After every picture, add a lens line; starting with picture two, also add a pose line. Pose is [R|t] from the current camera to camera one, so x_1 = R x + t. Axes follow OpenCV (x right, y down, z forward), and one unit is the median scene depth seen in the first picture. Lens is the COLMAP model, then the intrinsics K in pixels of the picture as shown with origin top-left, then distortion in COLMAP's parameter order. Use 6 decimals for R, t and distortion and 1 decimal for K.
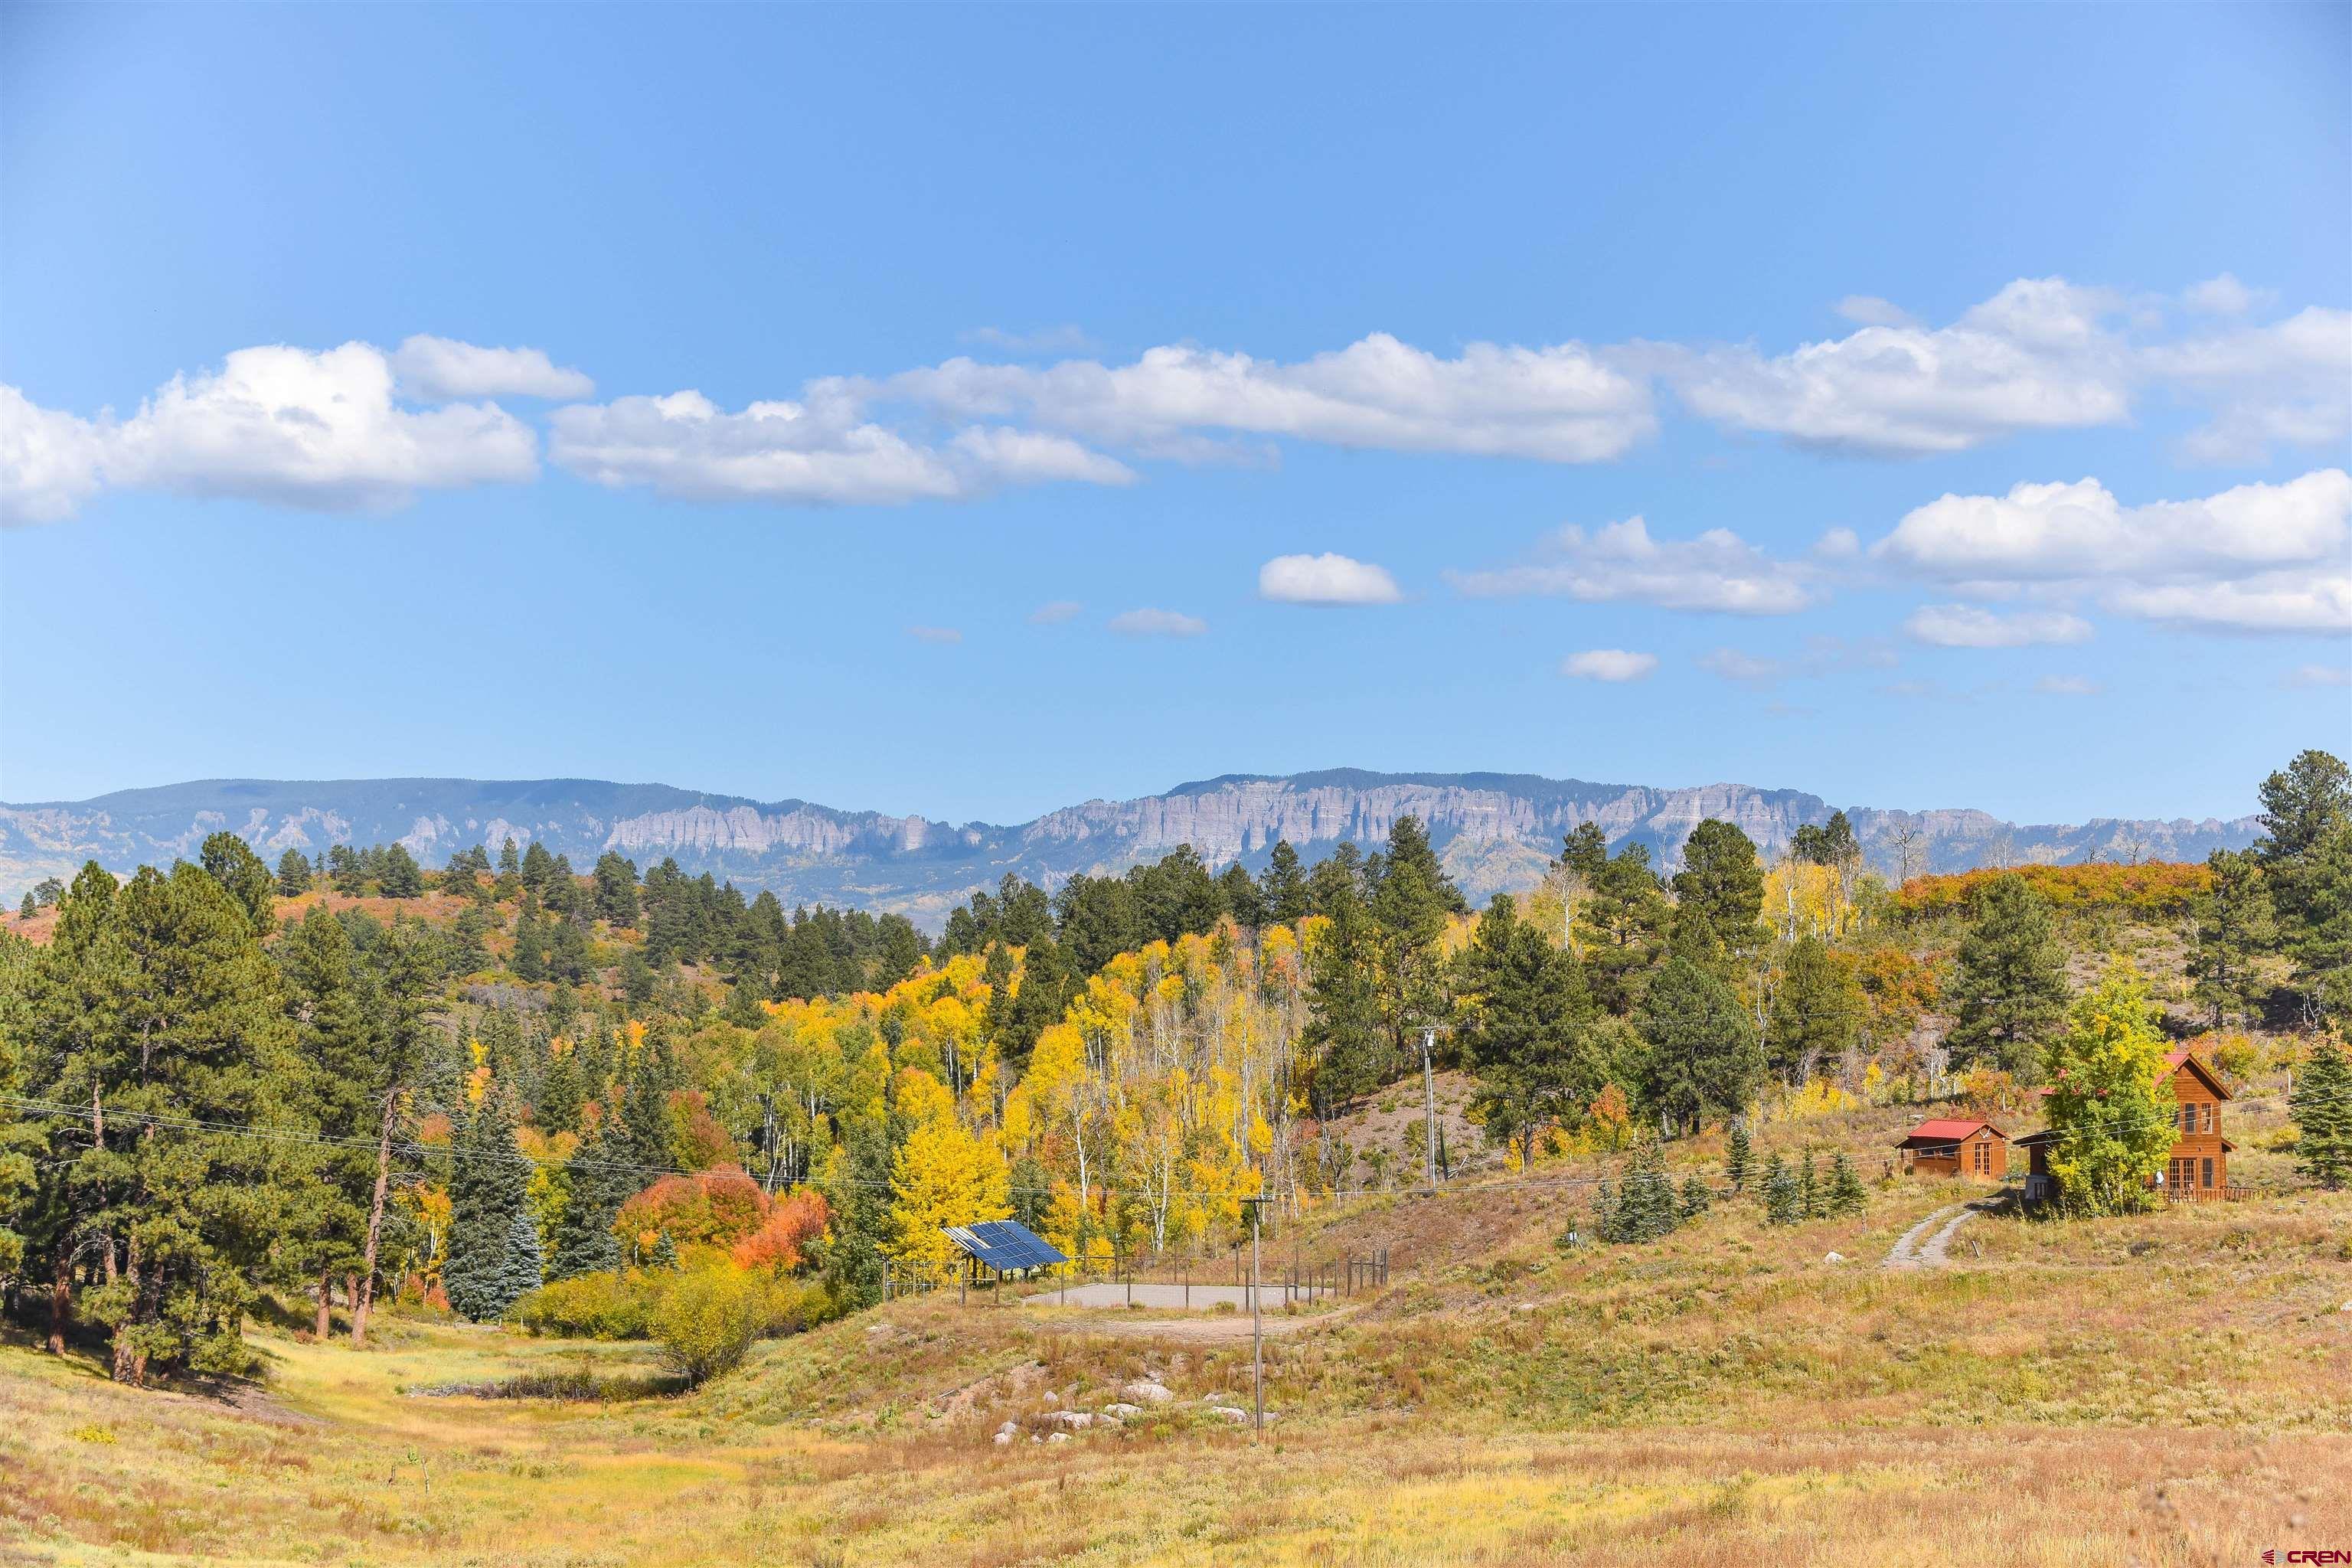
lens RADIAL K [[5212.6, 0, 1177.9], [0, 5212.6, 789.9], [0, 0, 1]] dist [0.532216, 0.000000]
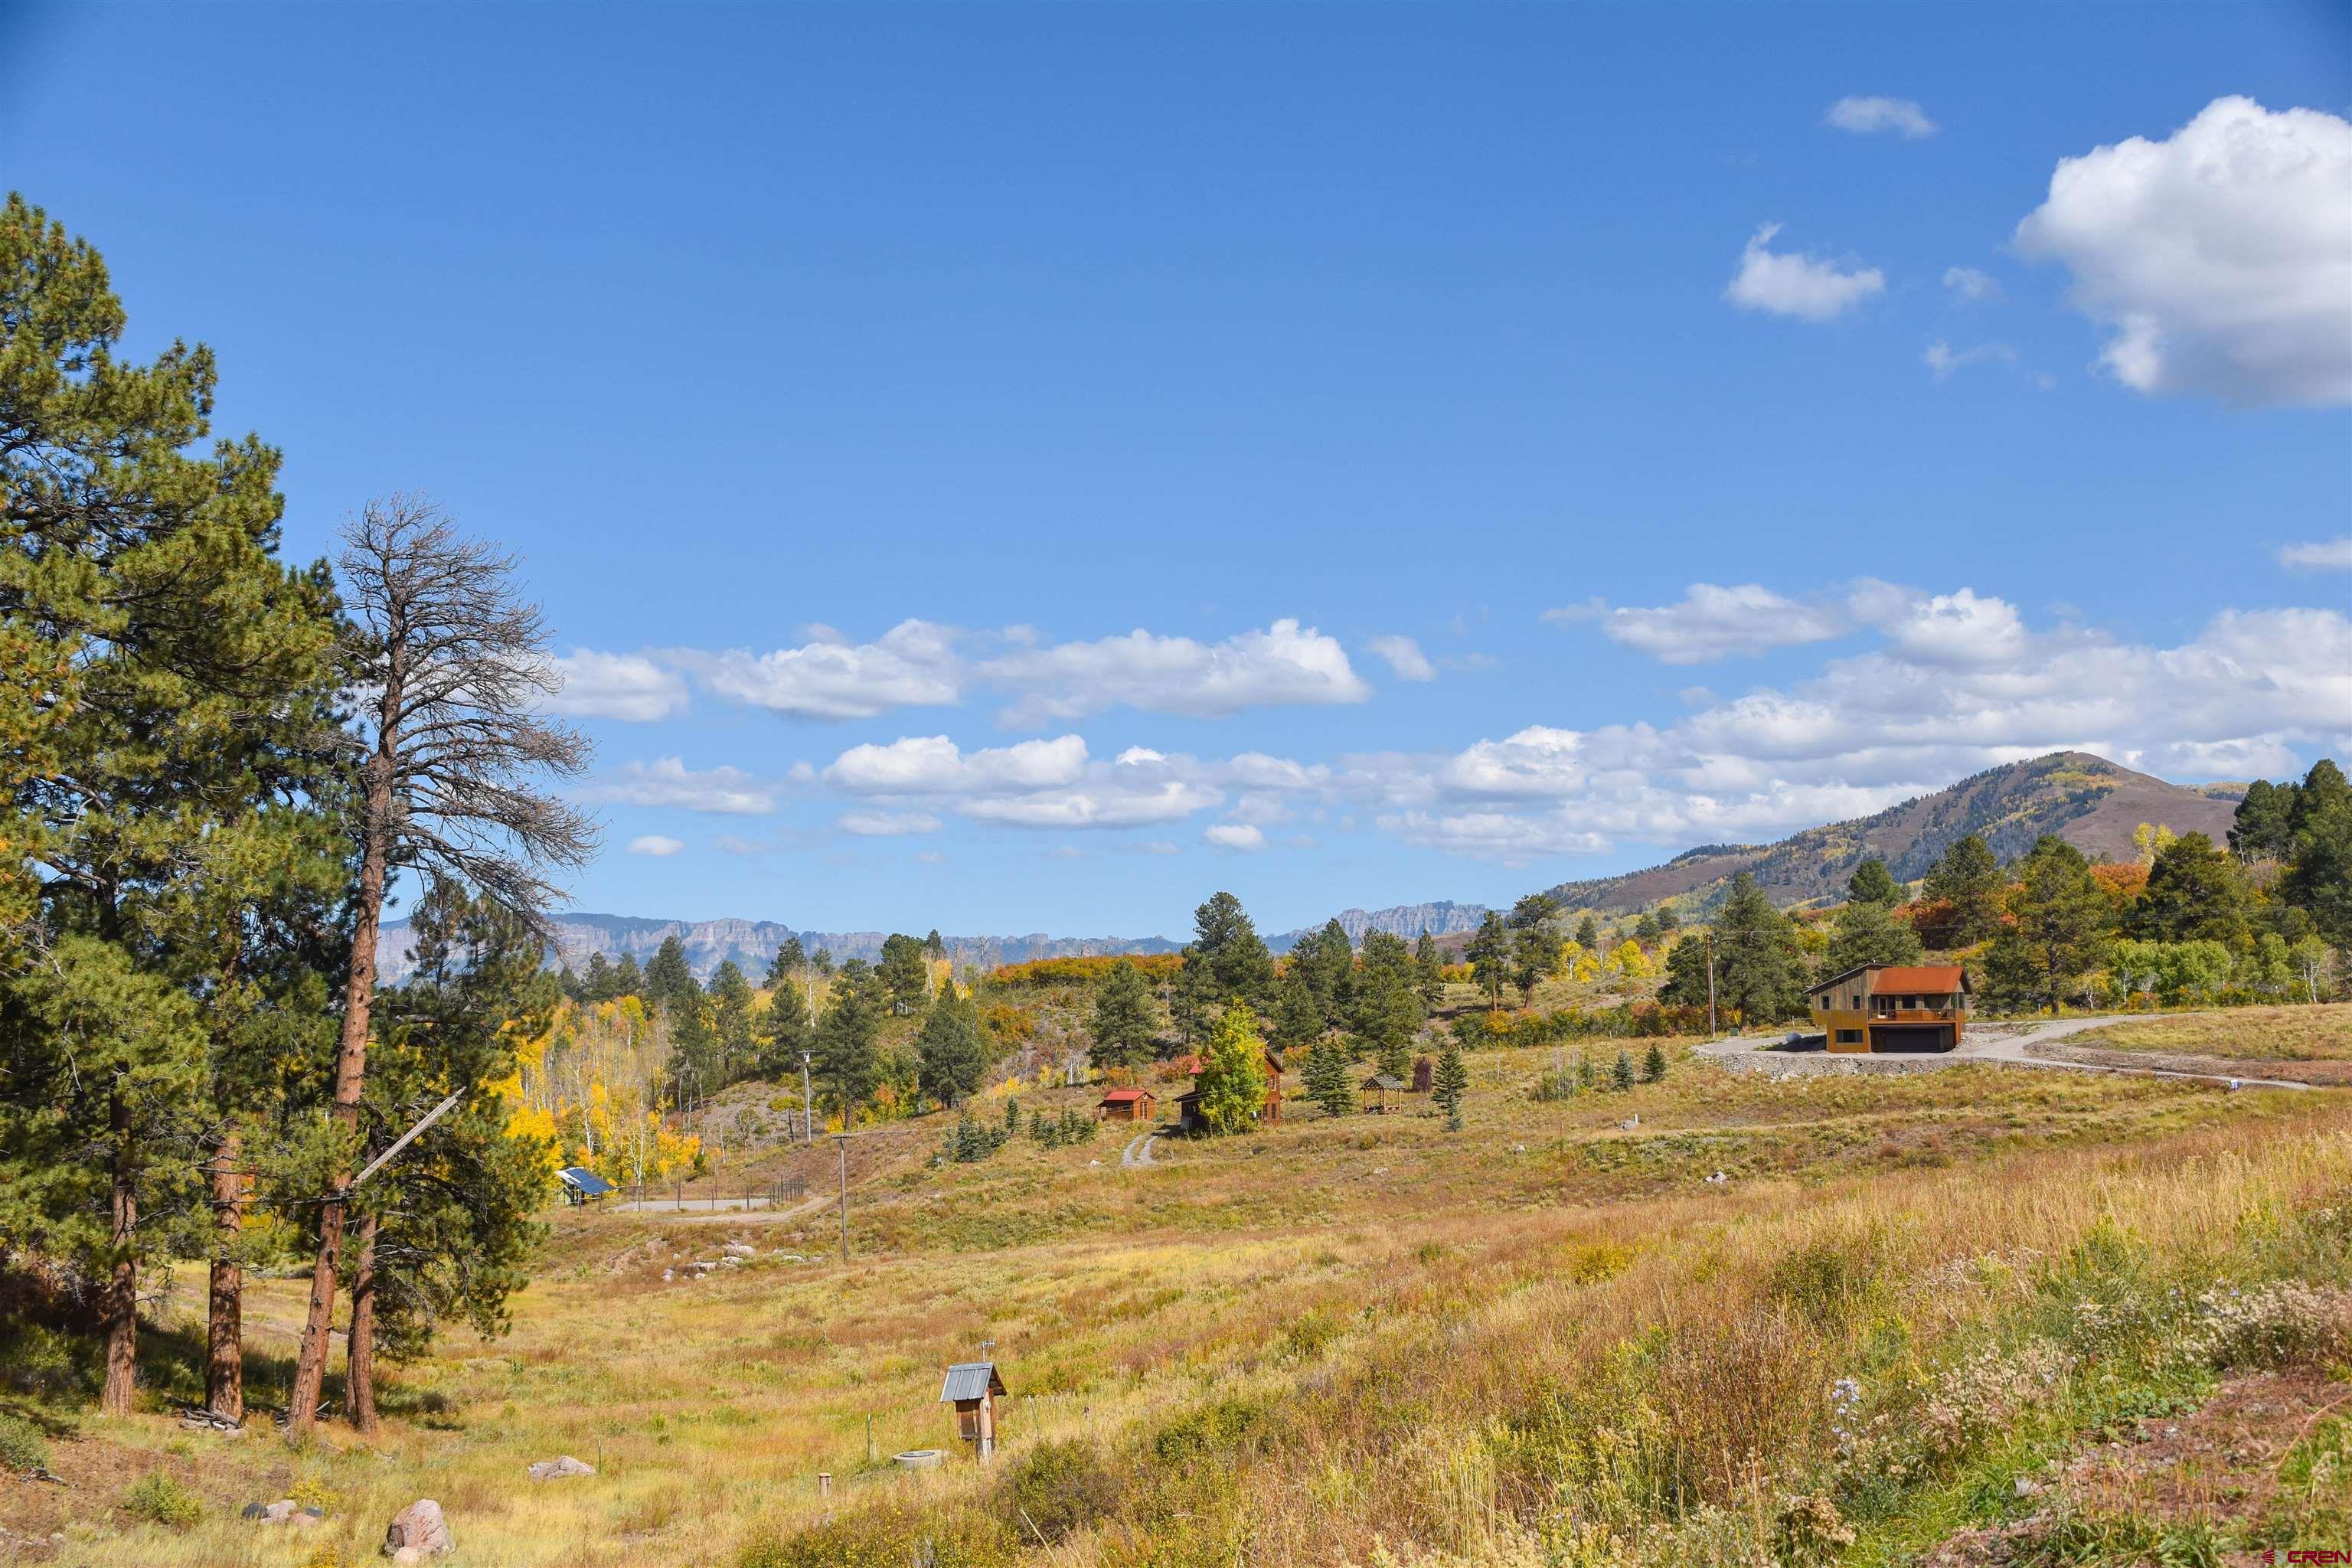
lens RADIAL K [[3355.7, 0, 1175.4], [0, 3355.7, 782.1], [0, 0, 1]] dist [0.110216, 0.000000]
pose [[0.959588, 0.001758, 0.281403, -0.130065], [0.010257, 0.999098, -0.041216, 0.002318], [-0.281222, 0.042437, 0.958704, -0.108514]]
